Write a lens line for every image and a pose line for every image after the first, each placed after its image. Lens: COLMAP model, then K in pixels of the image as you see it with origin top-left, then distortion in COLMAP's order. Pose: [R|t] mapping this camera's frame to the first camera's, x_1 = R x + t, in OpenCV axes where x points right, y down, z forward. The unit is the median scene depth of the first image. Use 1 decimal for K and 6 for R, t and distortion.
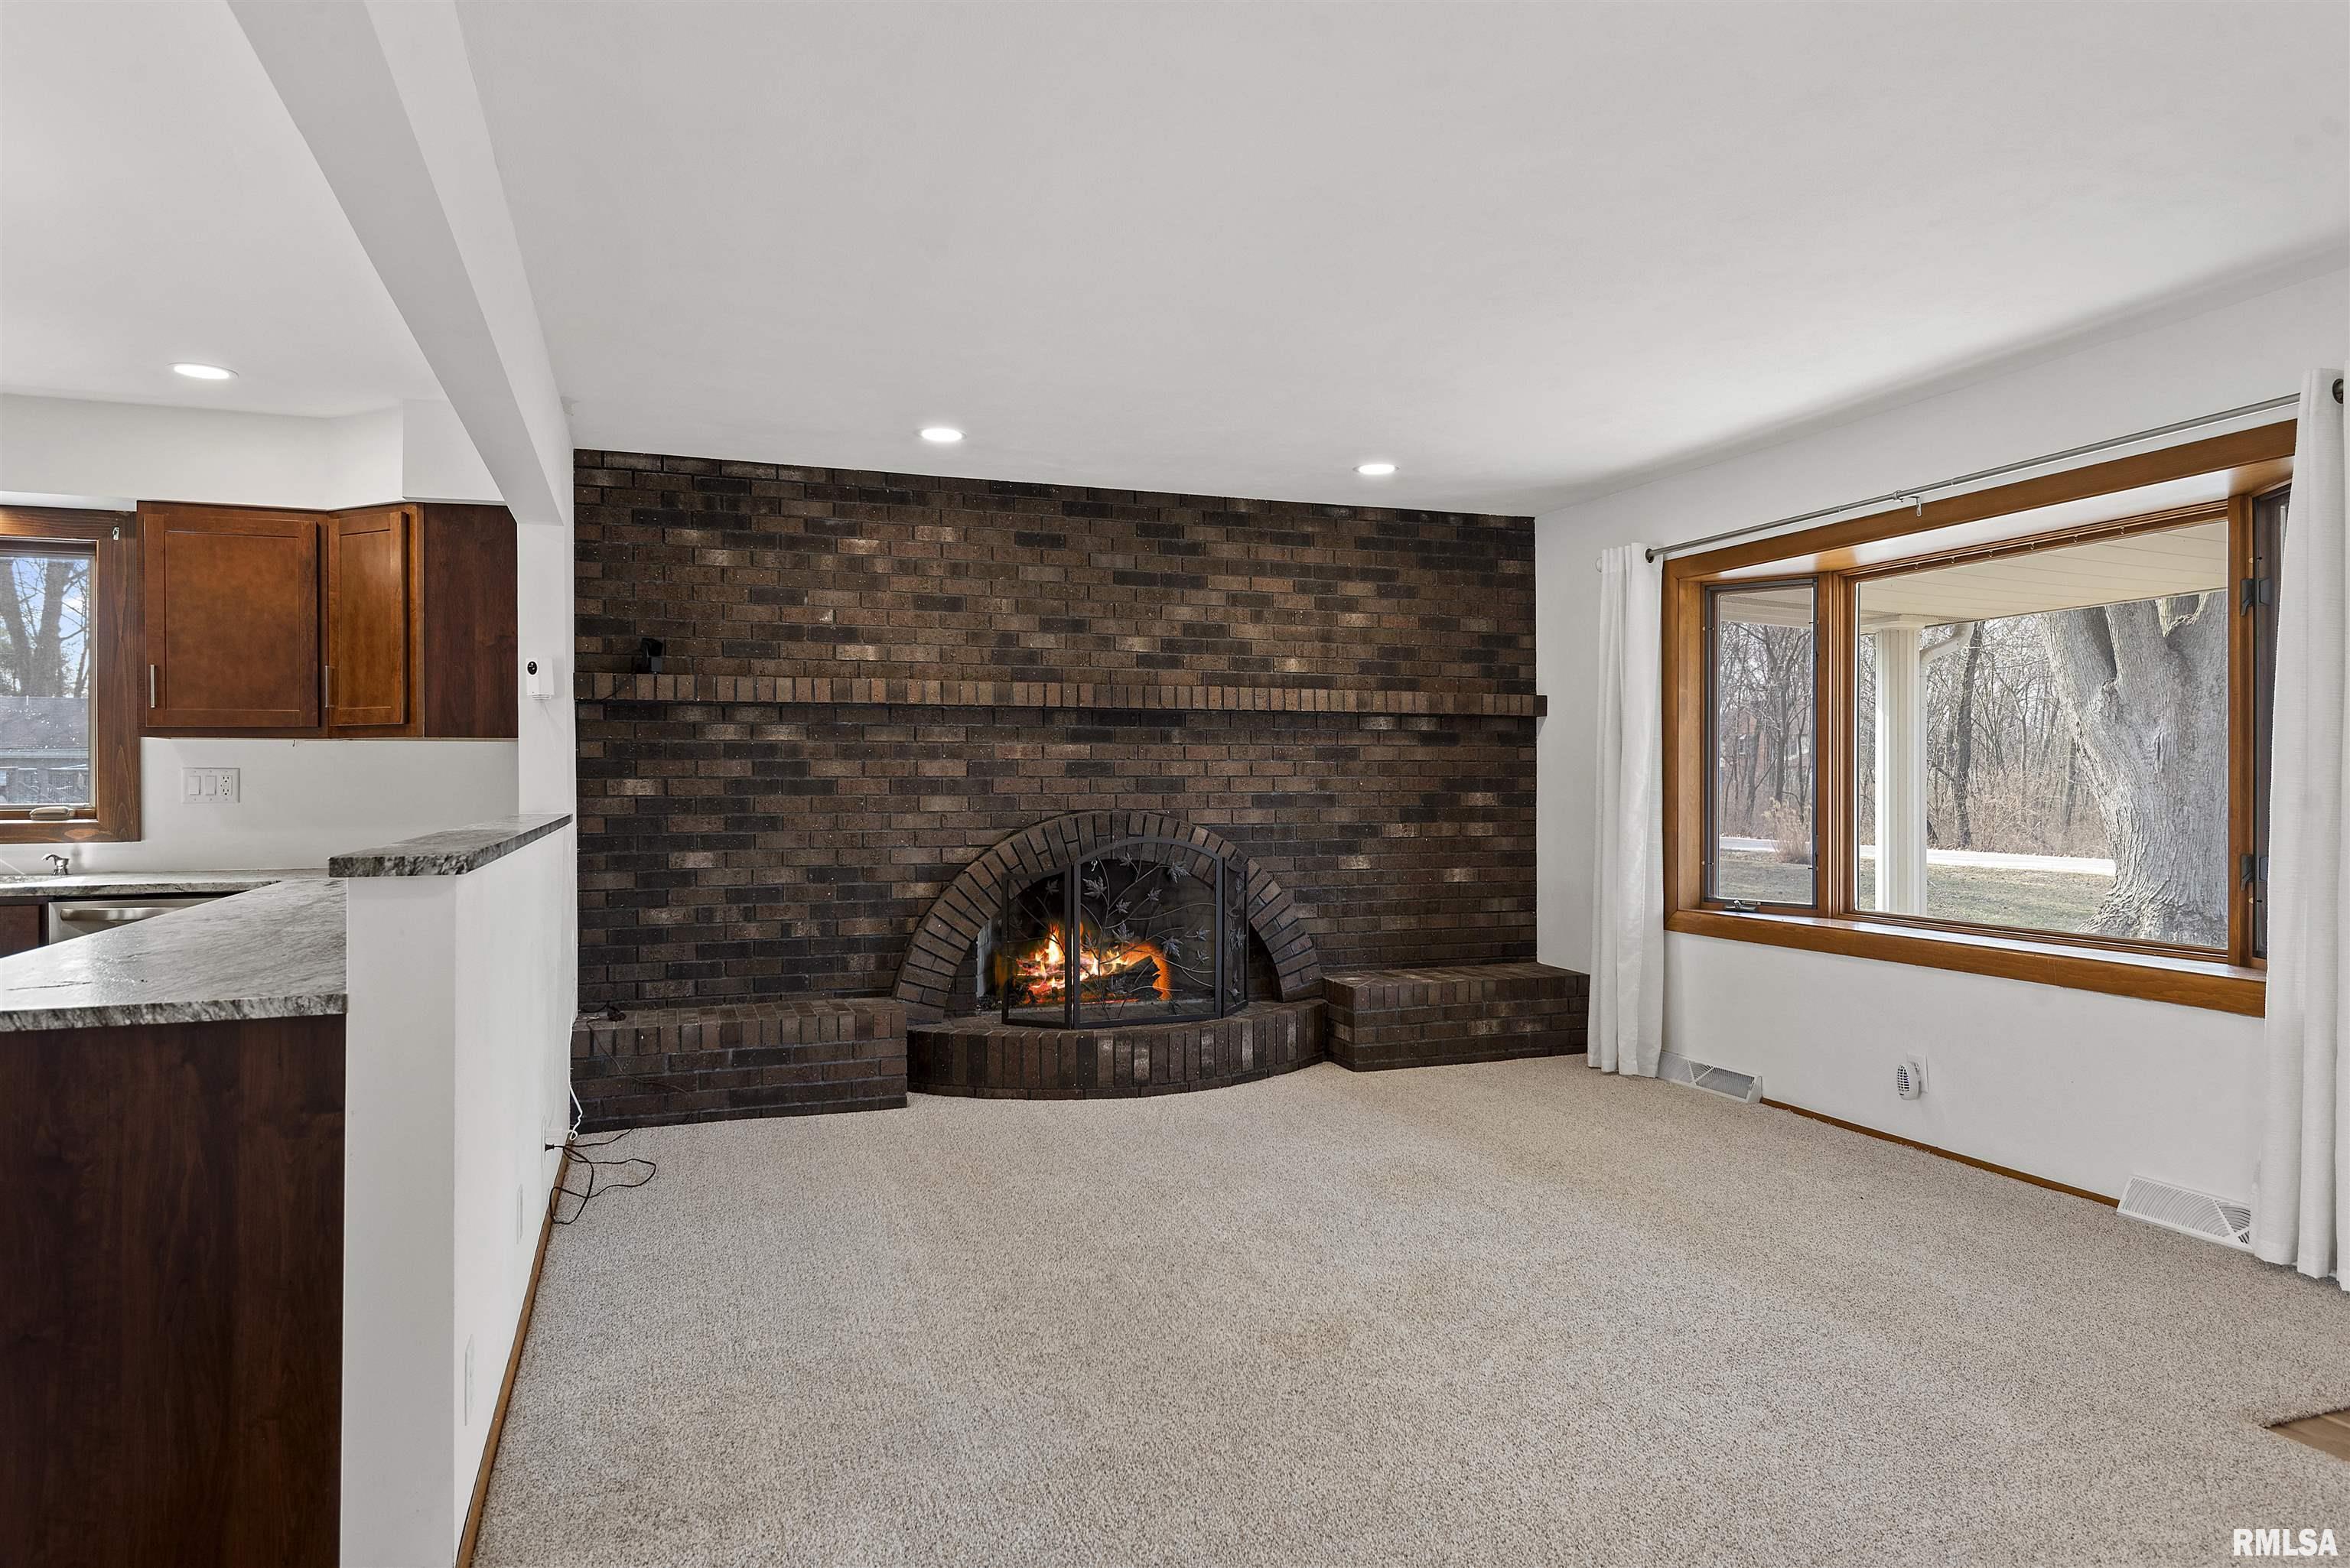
lens RADIAL K [[1469.5, 0, 1189.2], [0, 1469.5, 768.8], [0, 0, 1]] dist [0.038693, -0.035424]
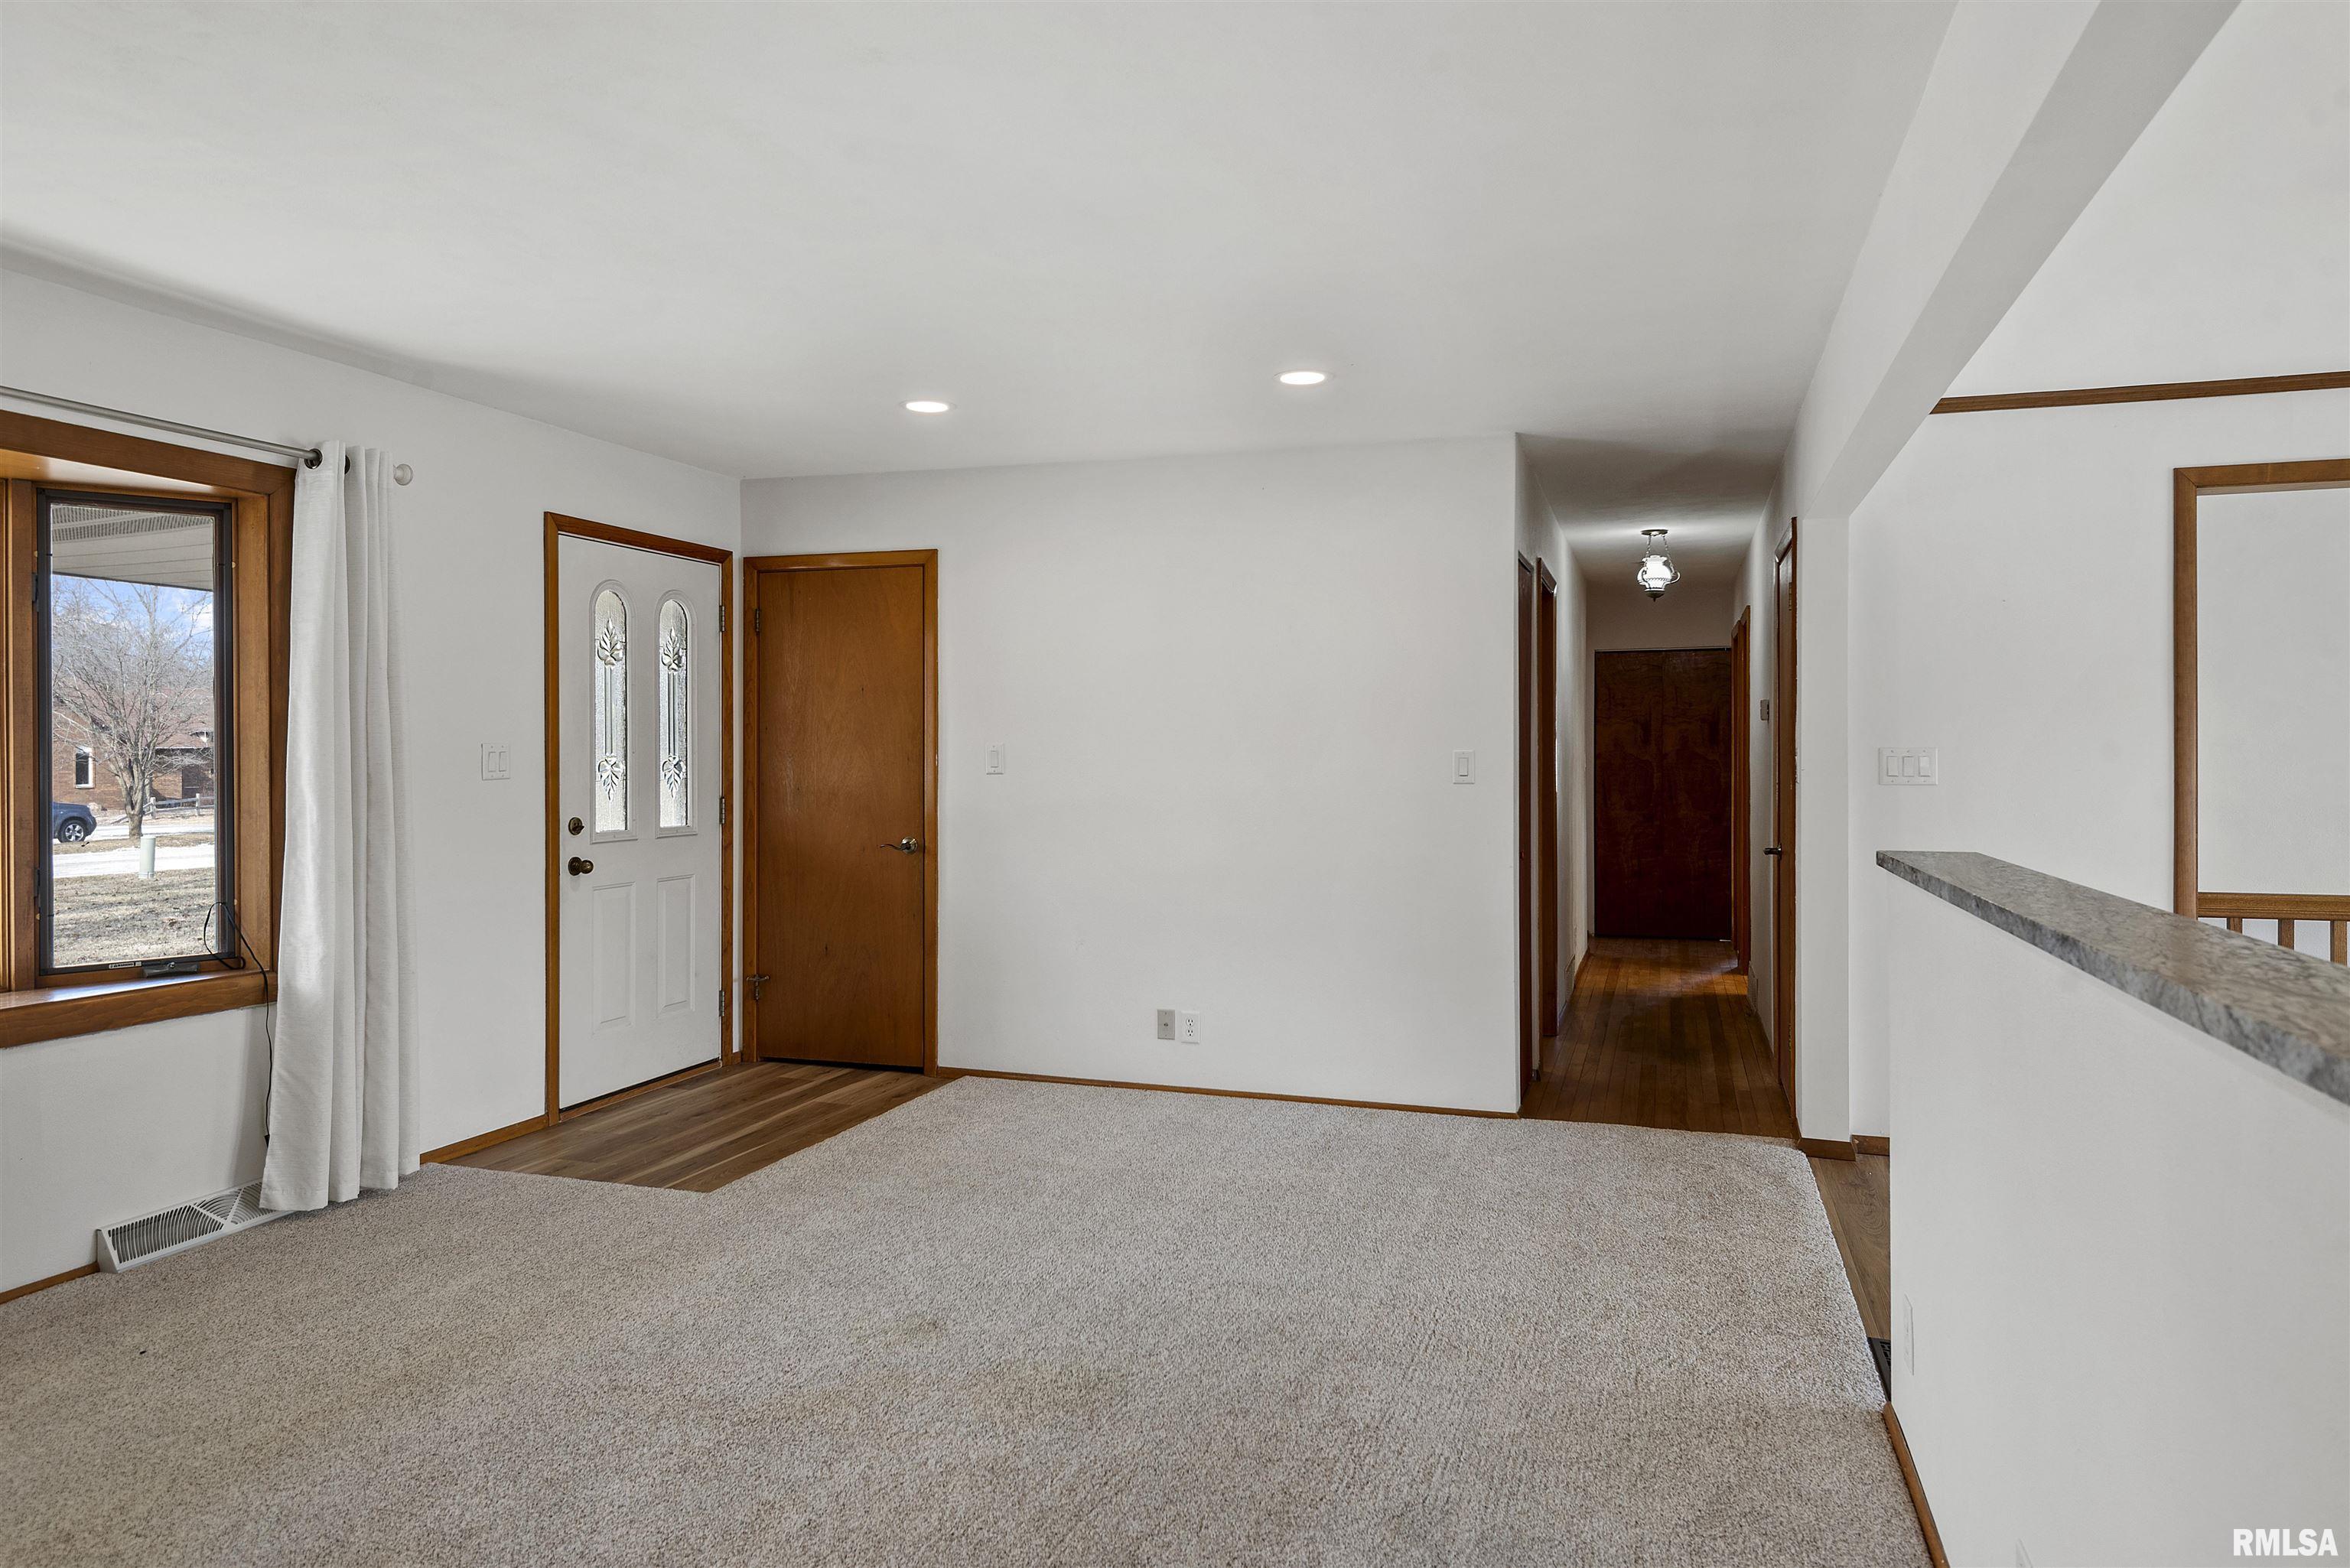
lens RADIAL K [[1469.5, 0, 1174.0], [0, 1469.5, 767.7], [0, 0, 1]] dist [0.038693, -0.035424]
pose [[-0.784053, -0.002141, 0.620690, -0.308642], [-0.000390, 0.999996, 0.002957, -0.005608], [-0.620694, 0.002076, -0.784051, 0.932375]]
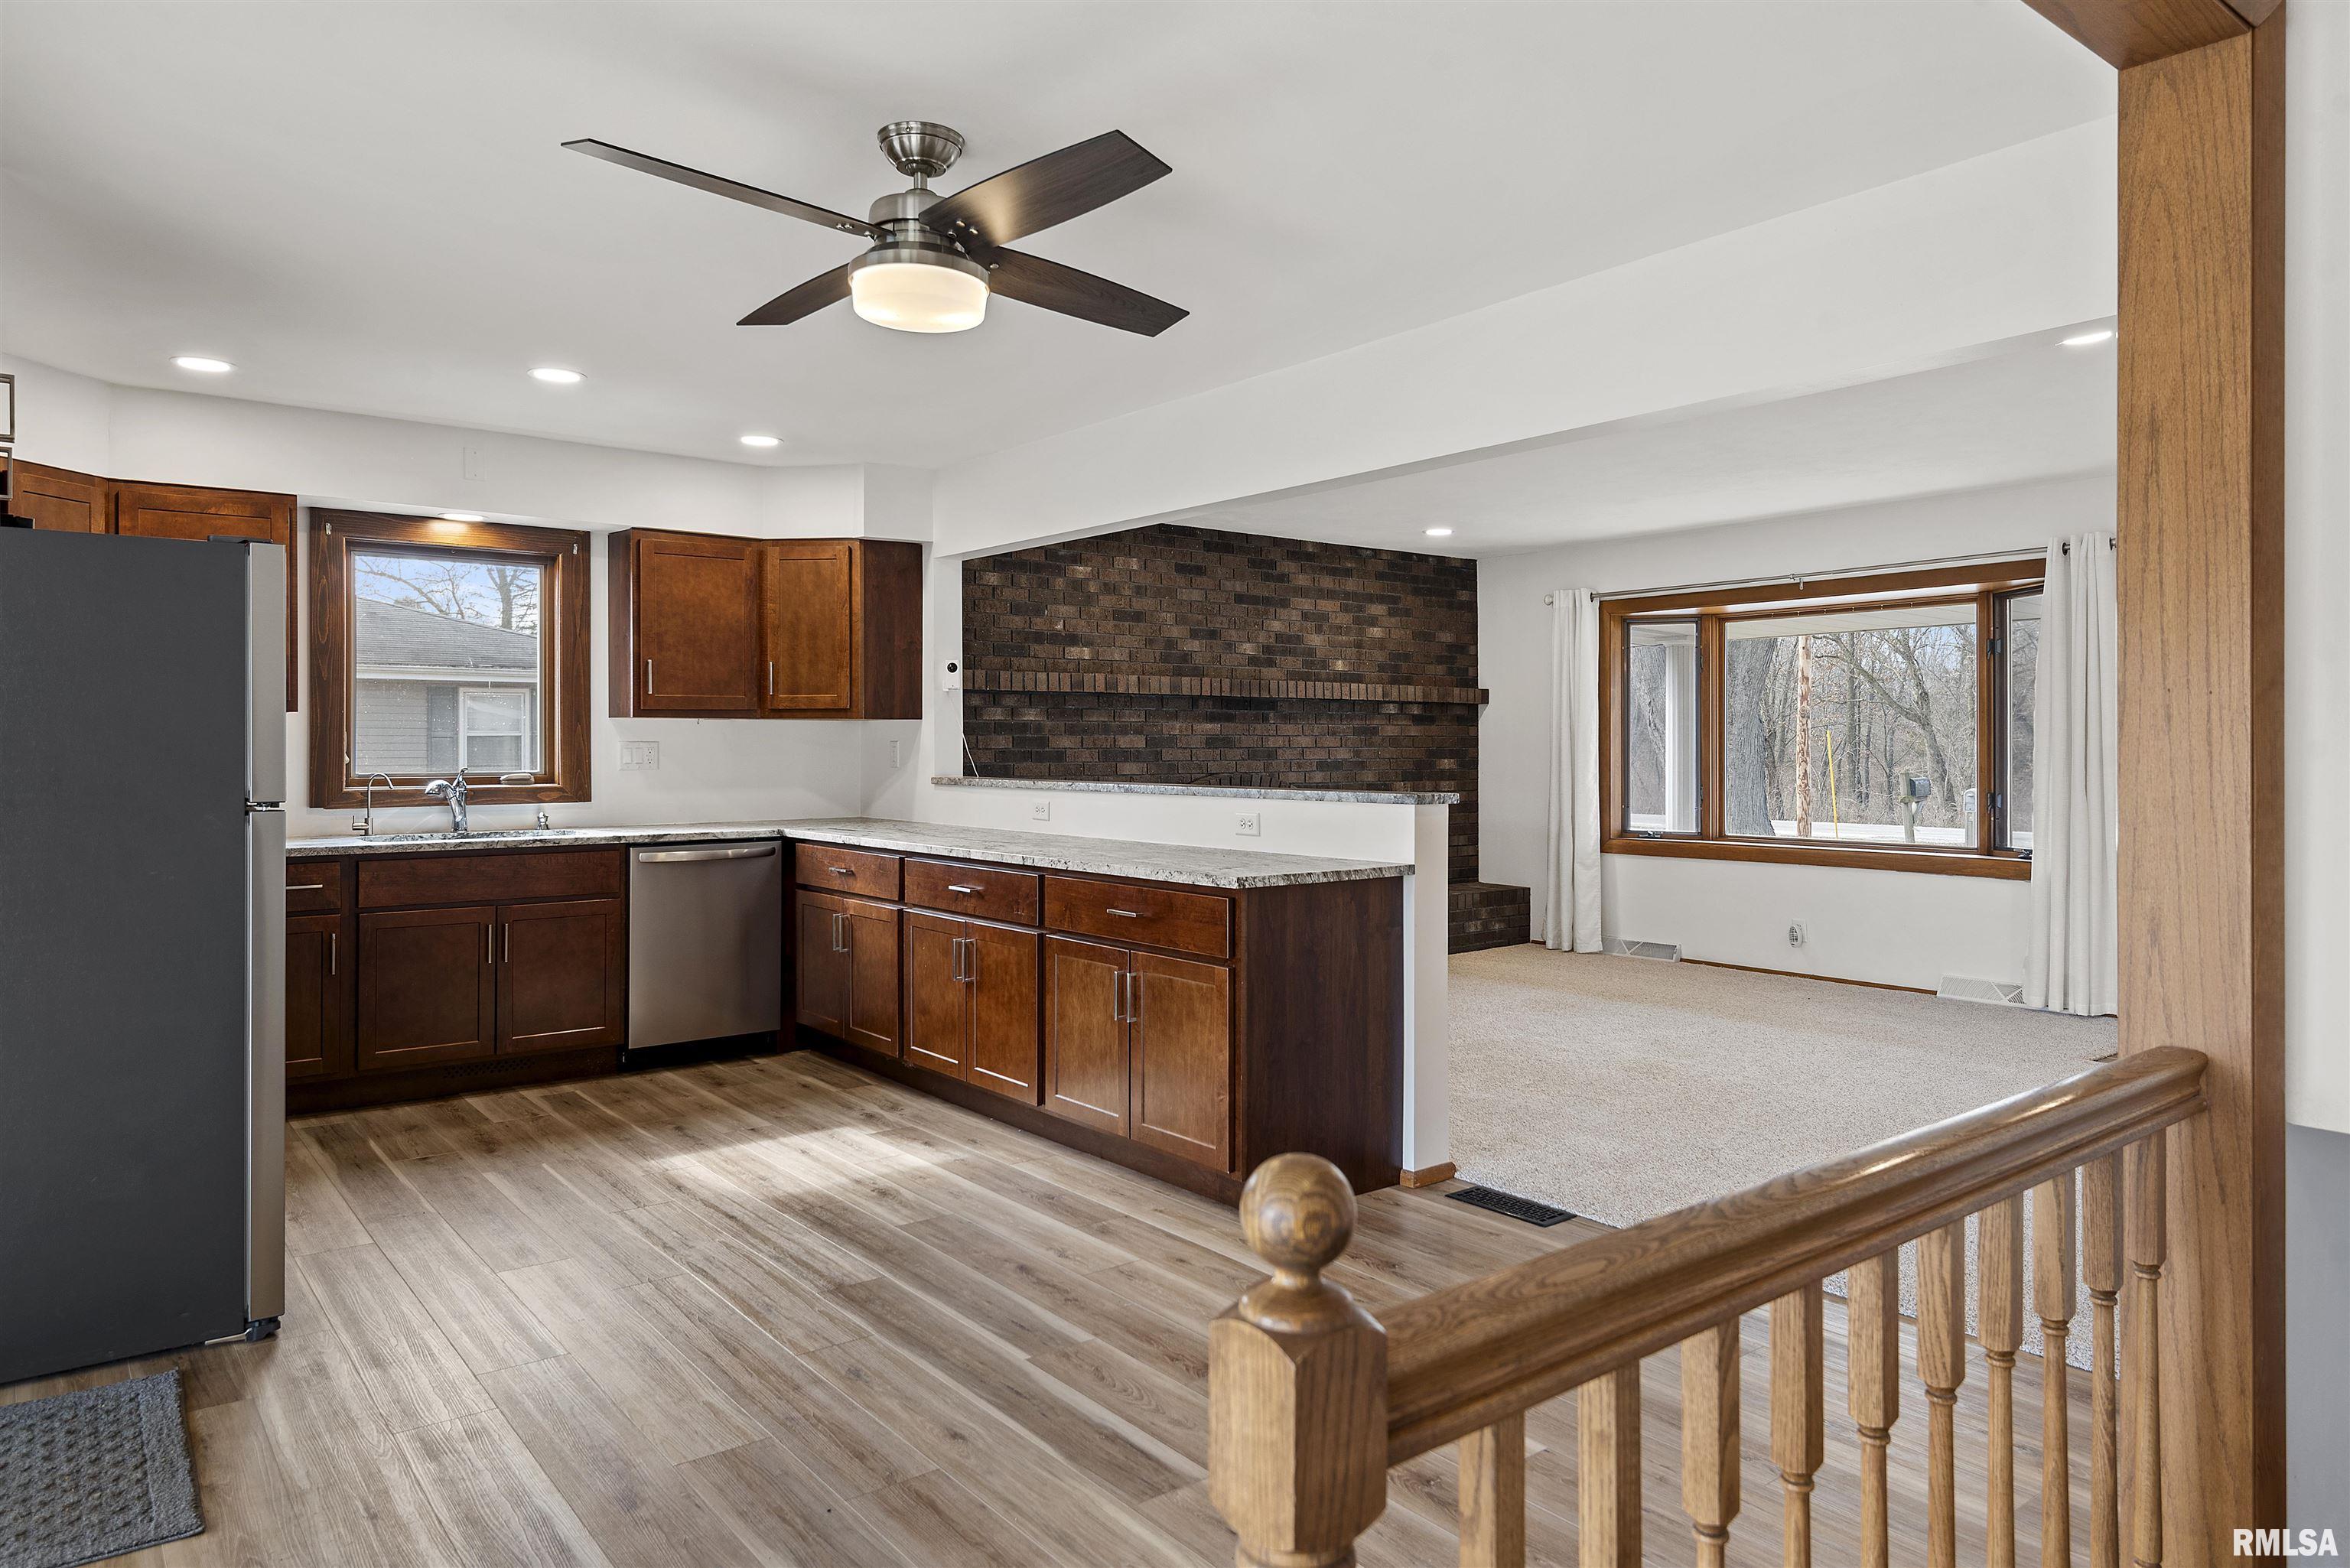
lens RADIAL K [[1469.5, 0, 1193.4], [0, 1469.5, 740.8], [0, 0, 1]] dist [0.038693, -0.035424]
pose [[0.948170, 0.001043, 0.317763, -0.545663], [-0.001713, 0.999997, 0.001830, -0.003771], [-0.317760, -0.002279, 0.948168, -0.270045]]
